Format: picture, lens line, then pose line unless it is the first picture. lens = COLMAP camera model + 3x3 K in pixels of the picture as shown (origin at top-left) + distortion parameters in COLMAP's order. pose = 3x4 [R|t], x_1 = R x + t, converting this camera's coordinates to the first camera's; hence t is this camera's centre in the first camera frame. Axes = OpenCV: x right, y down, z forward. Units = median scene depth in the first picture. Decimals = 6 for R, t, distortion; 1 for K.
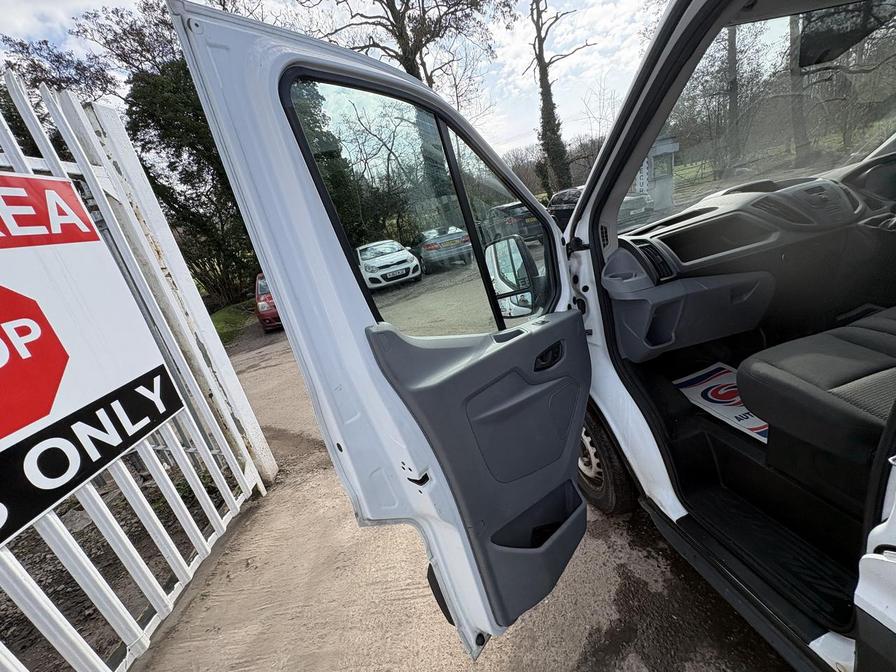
lens RADIAL K [[357.3, 0, 447.8], [0, 357.3, 335.2], [0, 0, 1]] dist [0.003183, -0.000534]
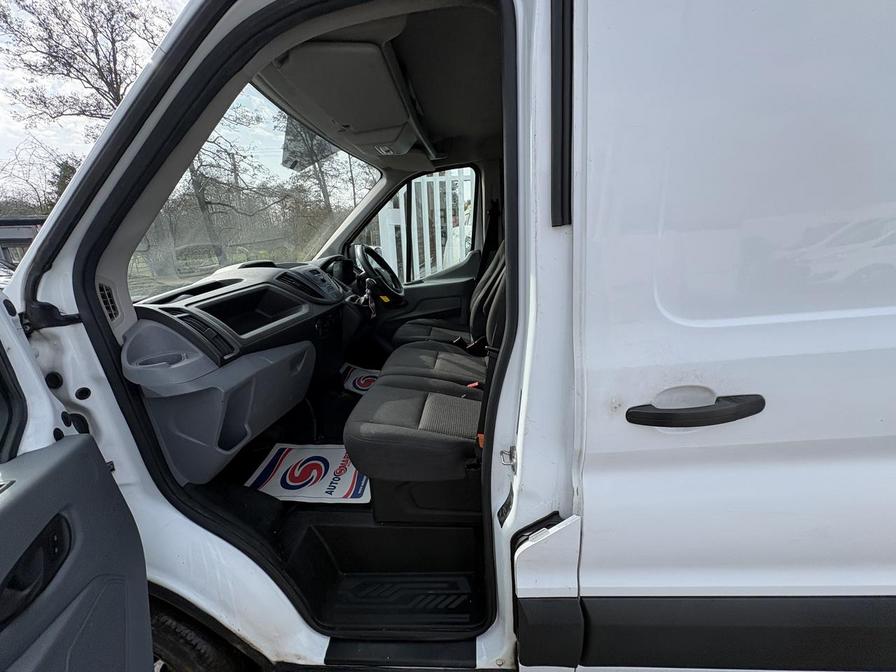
lens RADIAL K [[357.3, 0, 453.7], [0, 357.3, 336.1], [0, 0, 1]] dist [0.003183, -0.000534]
pose [[0.267406, -0.047761, 0.962400, 0.012512], [0.287164, 0.957337, -0.032280, -0.035811], [-0.919799, 0.284998, 0.269713, 0.321951]]
